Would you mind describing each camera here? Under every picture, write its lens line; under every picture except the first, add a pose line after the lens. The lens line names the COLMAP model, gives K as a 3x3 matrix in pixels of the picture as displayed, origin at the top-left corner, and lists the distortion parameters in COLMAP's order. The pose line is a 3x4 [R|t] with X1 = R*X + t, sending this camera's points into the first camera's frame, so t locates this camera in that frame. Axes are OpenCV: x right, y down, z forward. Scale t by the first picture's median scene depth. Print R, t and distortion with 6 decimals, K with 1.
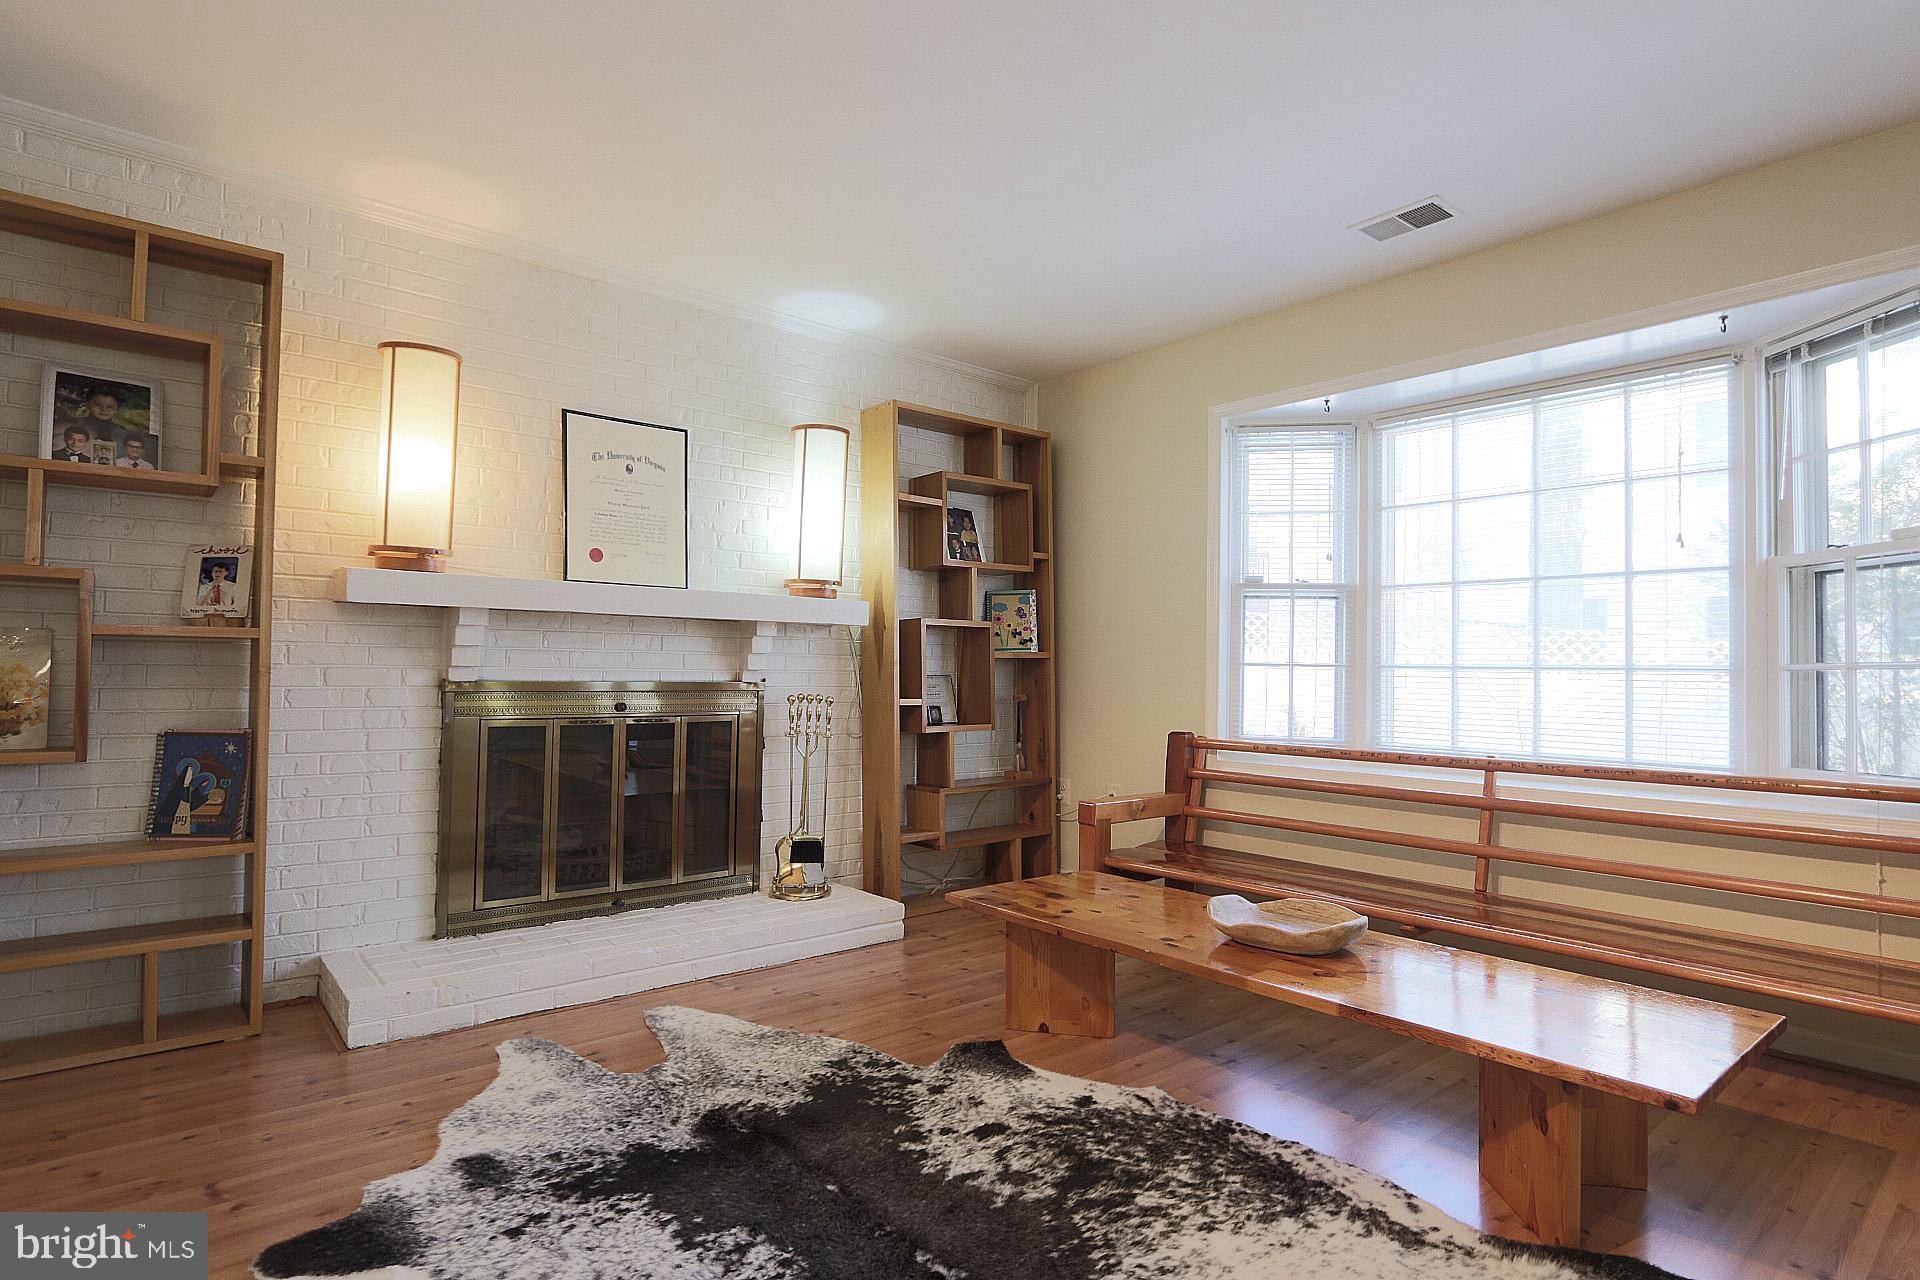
lens RADIAL K [[988.2, 0, 956.9], [0, 988.2, 642.5], [0, 0, 1]] dist [-0.018180, 0.001664]
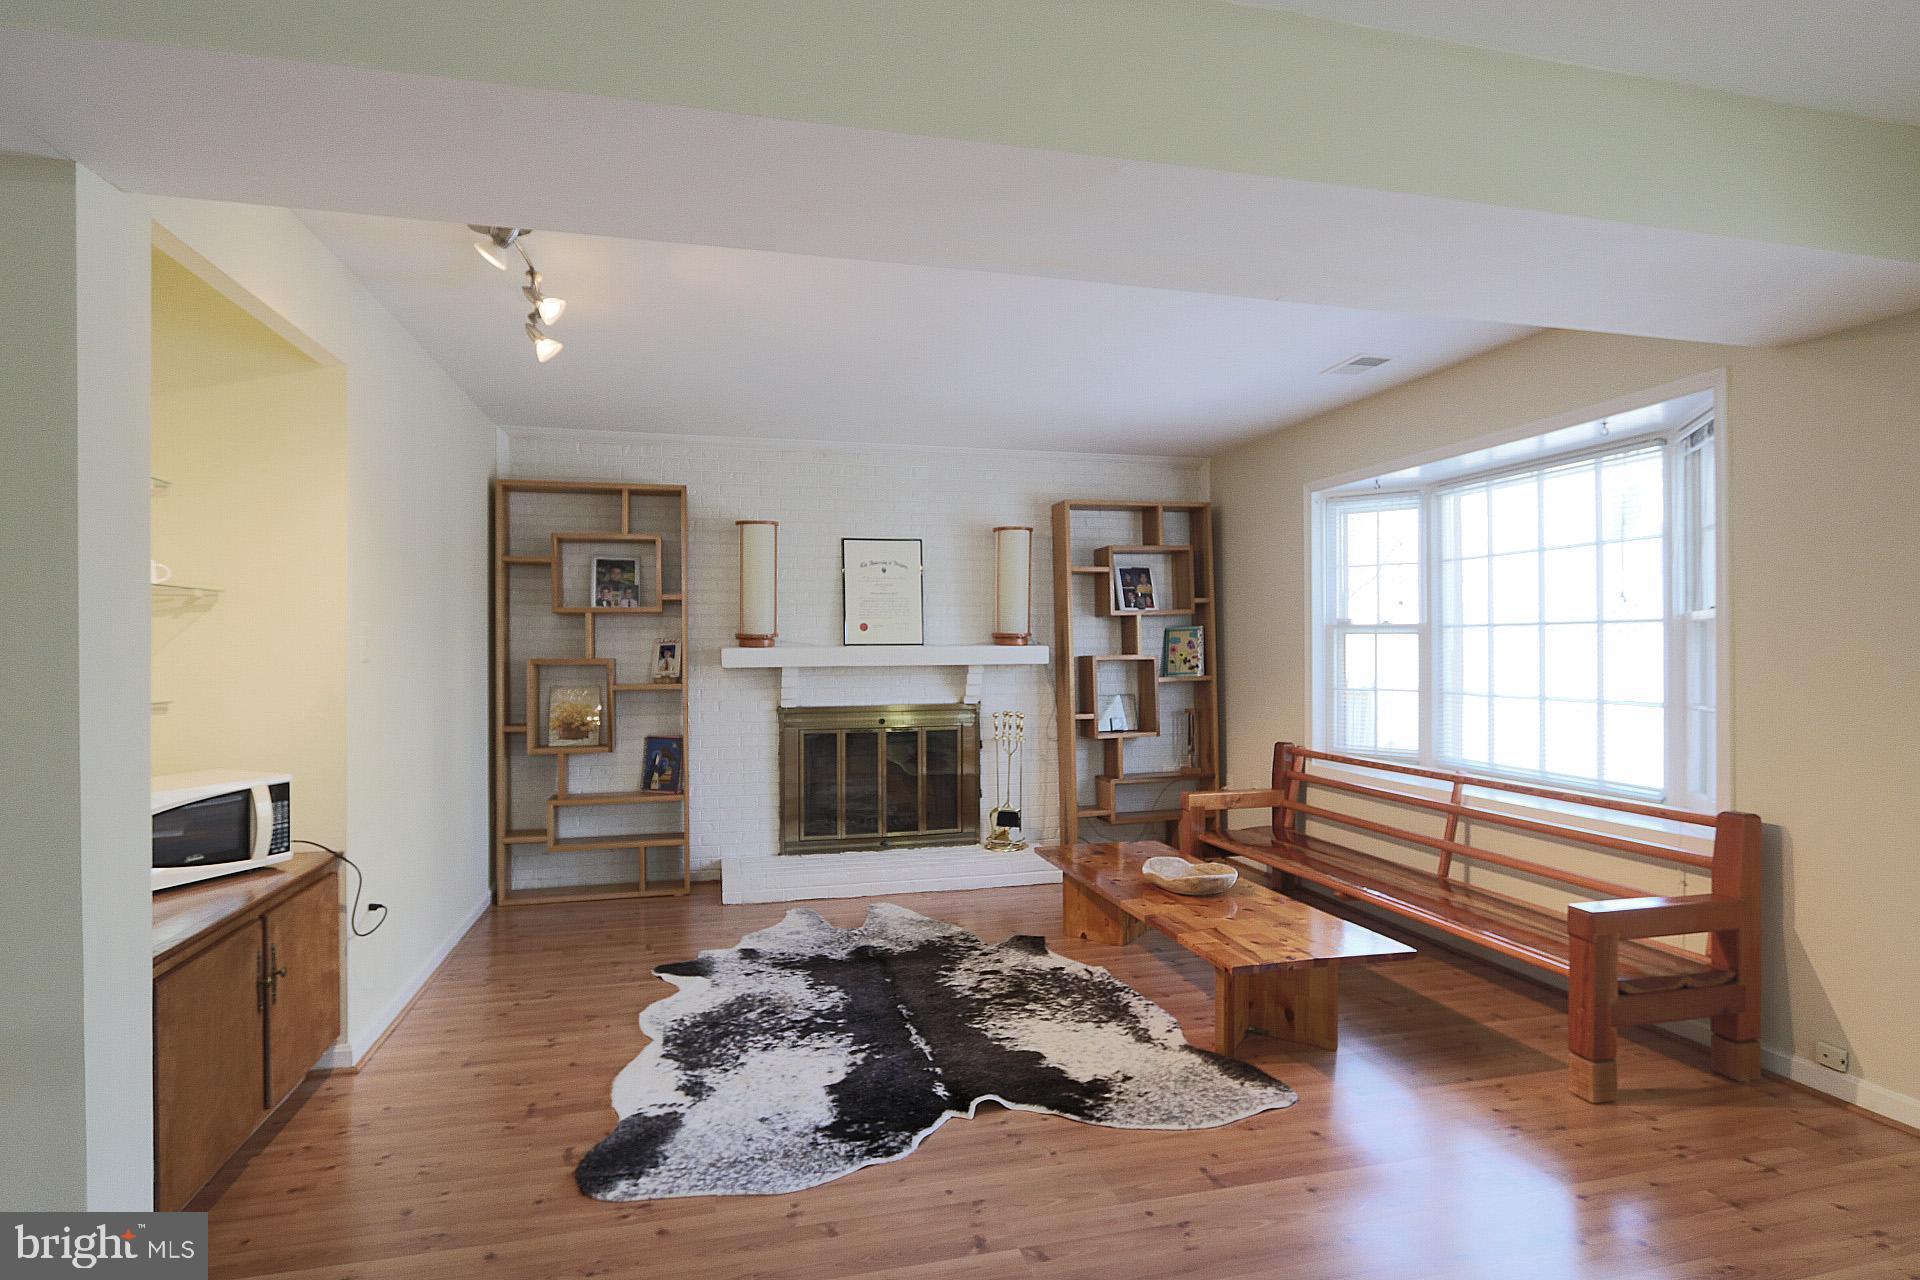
lens RADIAL K [[988.2, 0, 955.1], [0, 988.2, 642.2], [0, 0, 1]] dist [-0.018180, 0.001664]
pose [[0.896677, -0.022751, -0.442101, 0.526864], [0.031822, 0.999408, 0.013110, -0.088510], [0.441541, -0.025823, 0.896869, -0.420126]]
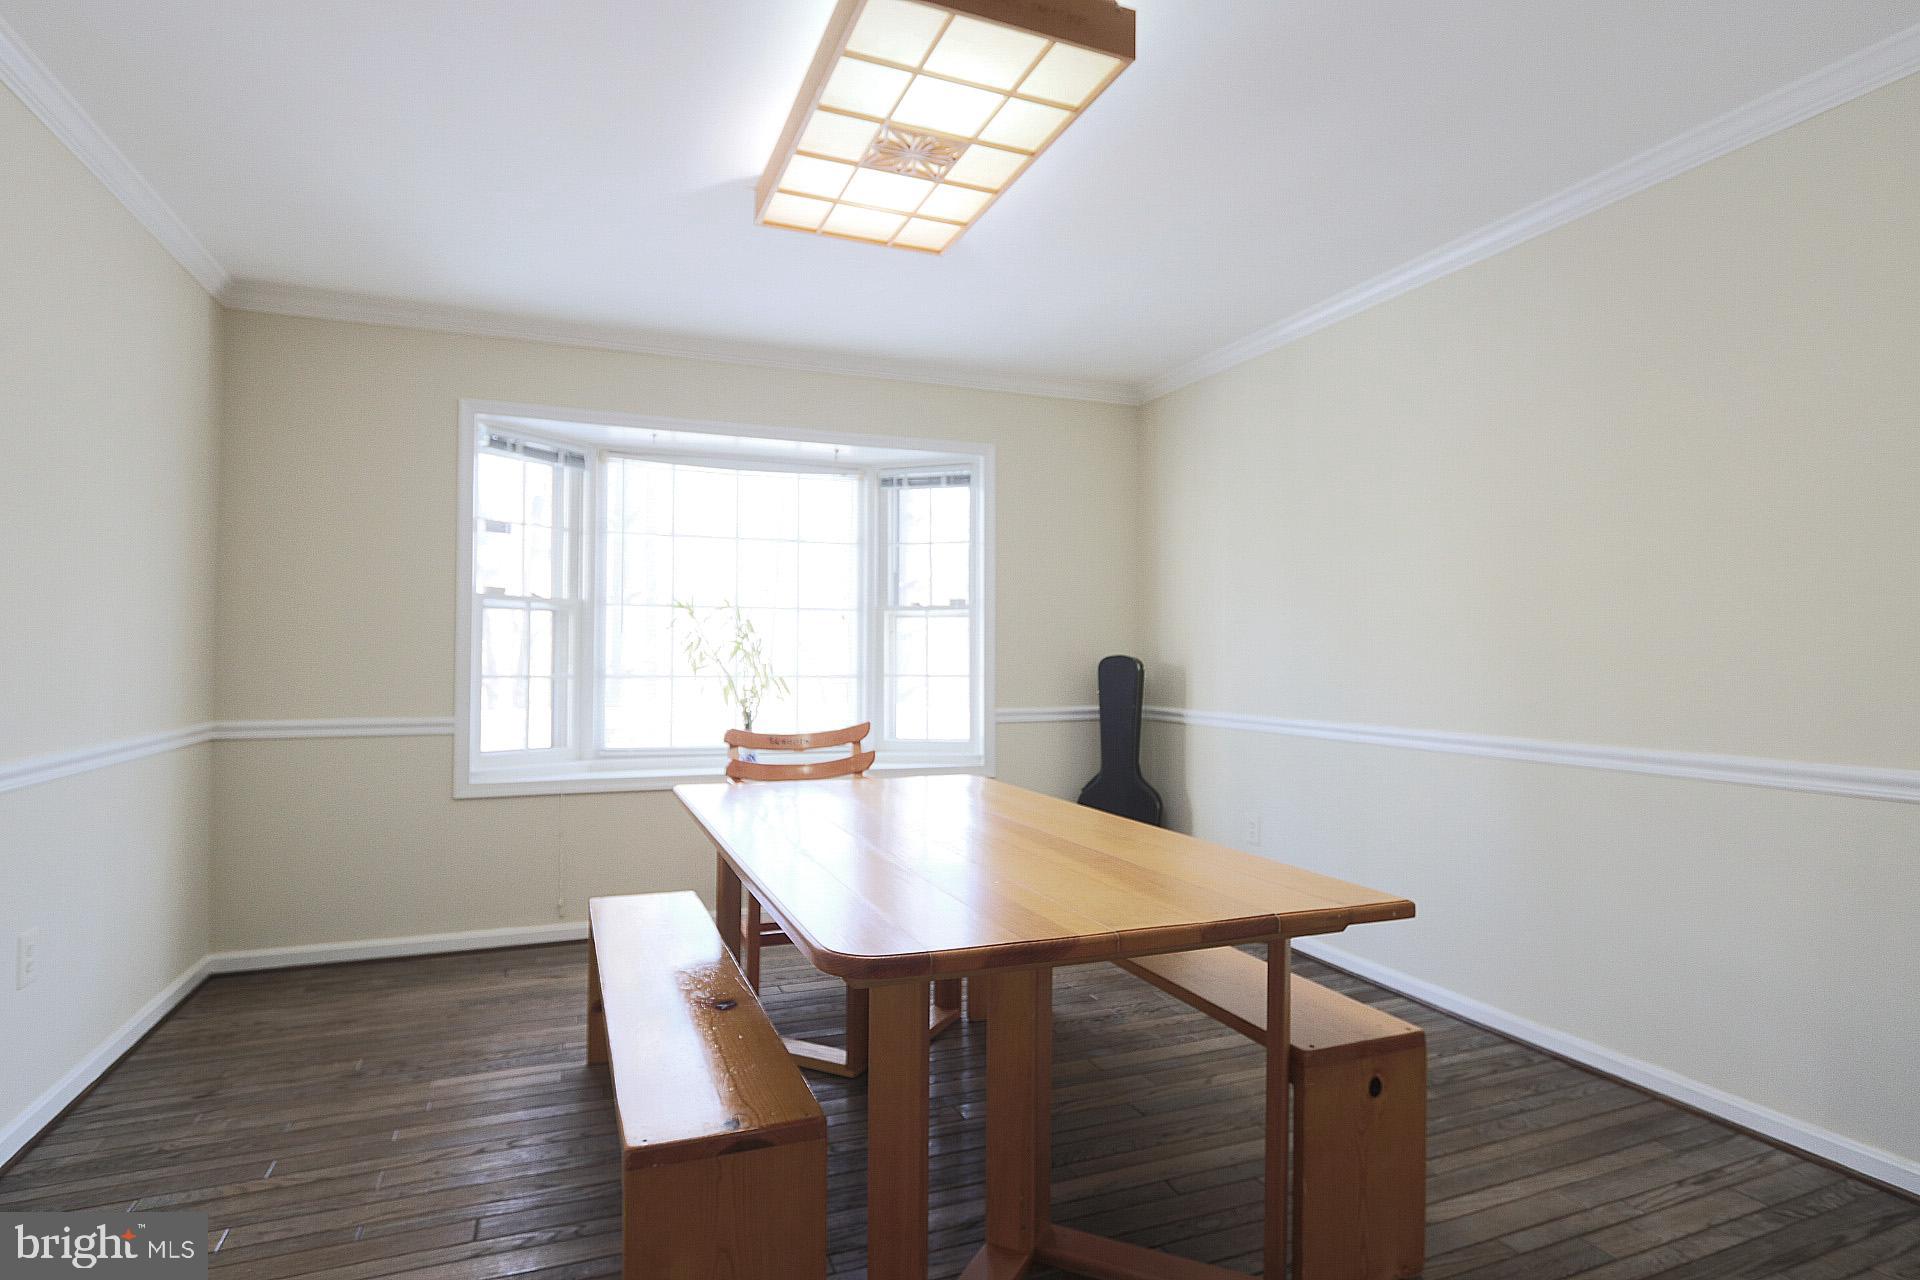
lens RADIAL K [[988.2, 0, 952.7], [0, 988.2, 640.1], [0, 0, 1]] dist [-0.018180, 0.001664]
pose [[0.317221, 0.012283, 0.948272, -0.614979], [-0.018856, 0.999800, -0.006642, -0.020499], [-0.948164, -0.015774, 0.317390, 0.340562]]
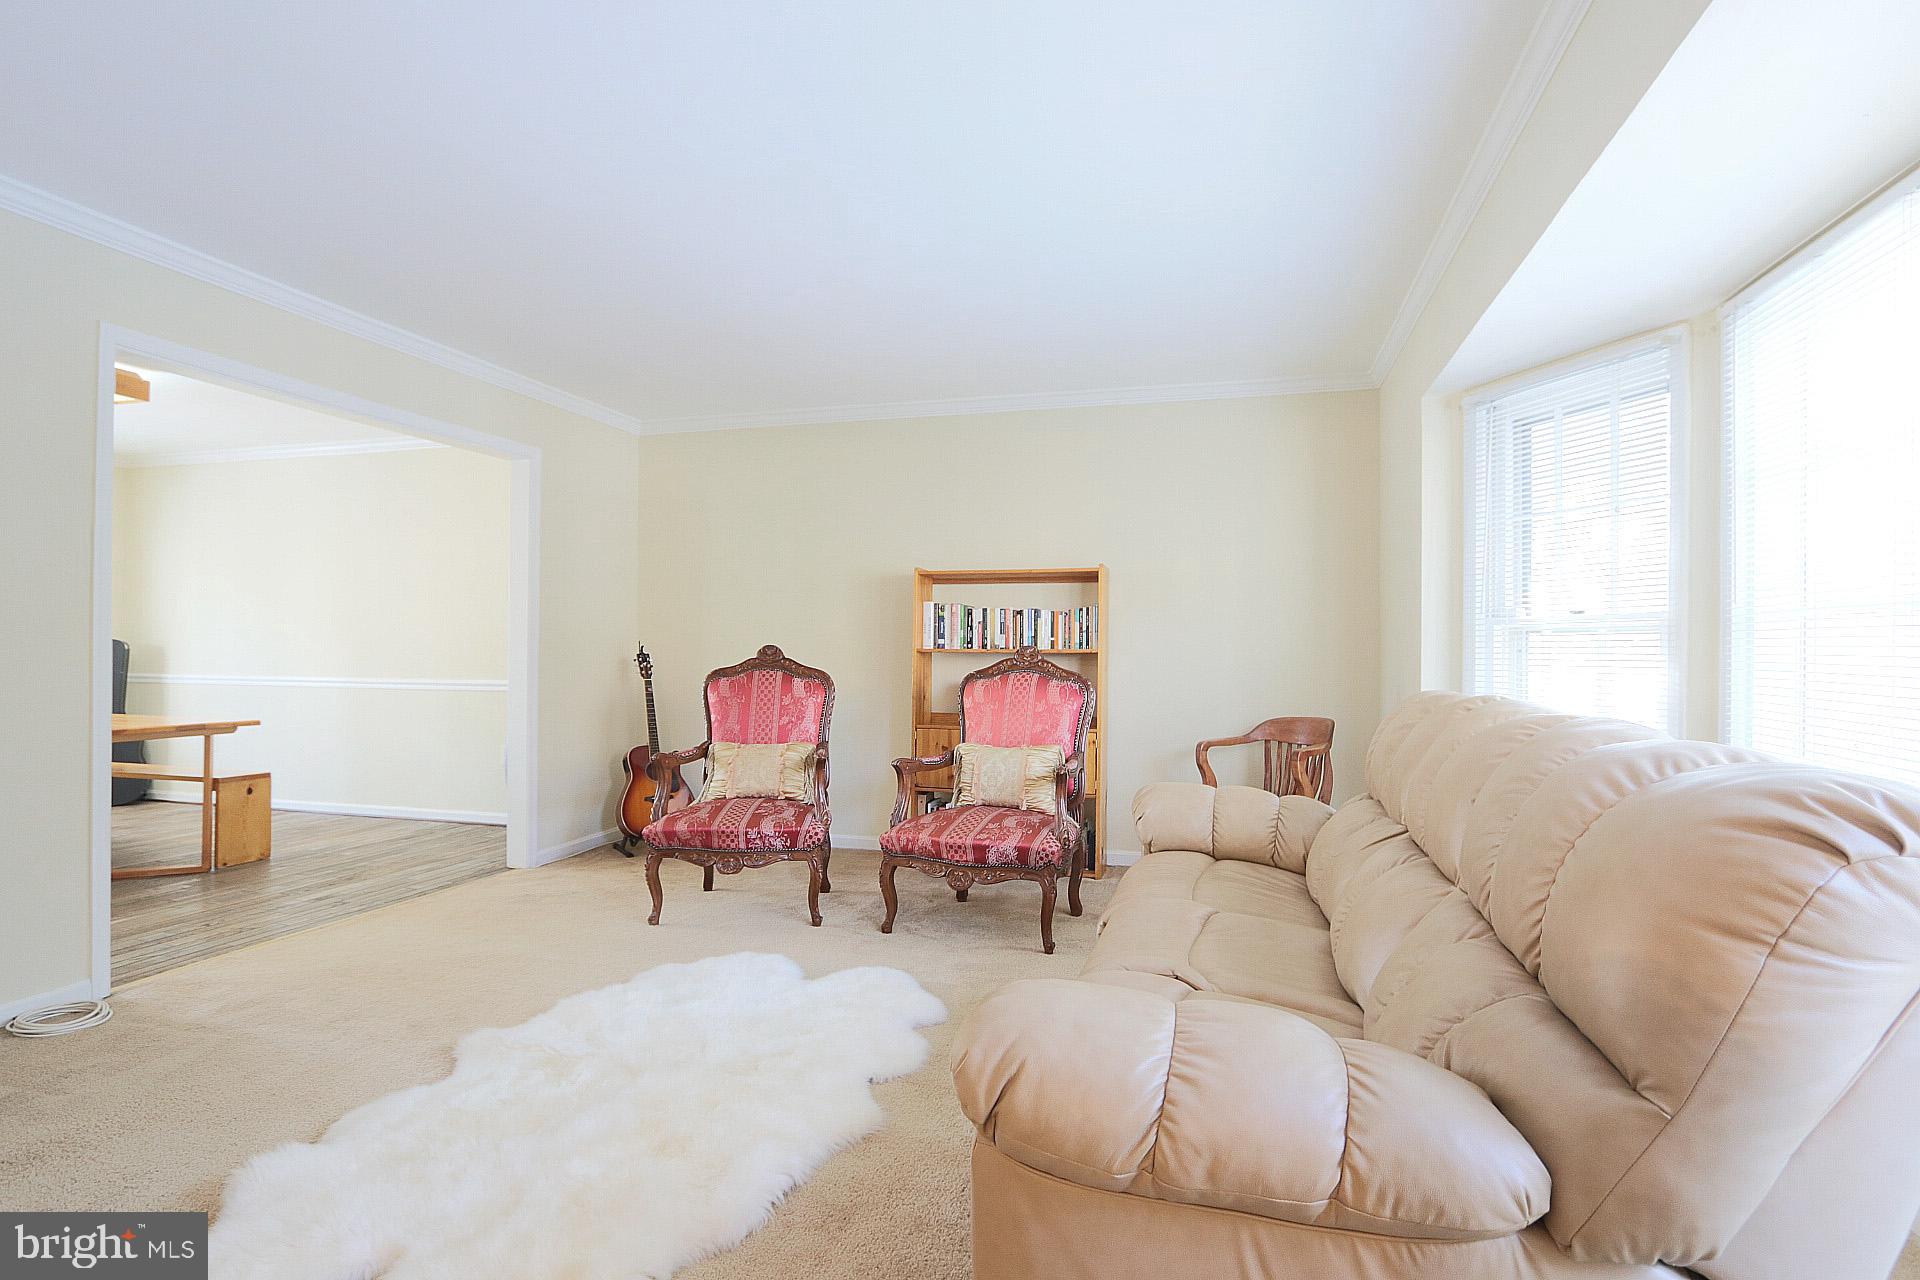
lens RADIAL K [[988.2, 0, 952.9], [0, 988.2, 634.8], [0, 0, 1]] dist [-0.018180, 0.001664]
pose [[-0.560742, 0.003269, 0.827984, -1.978350], [-0.026441, 0.999411, -0.021853, -0.023702], [-0.827568, -0.034147, -0.560326, 0.239135]]
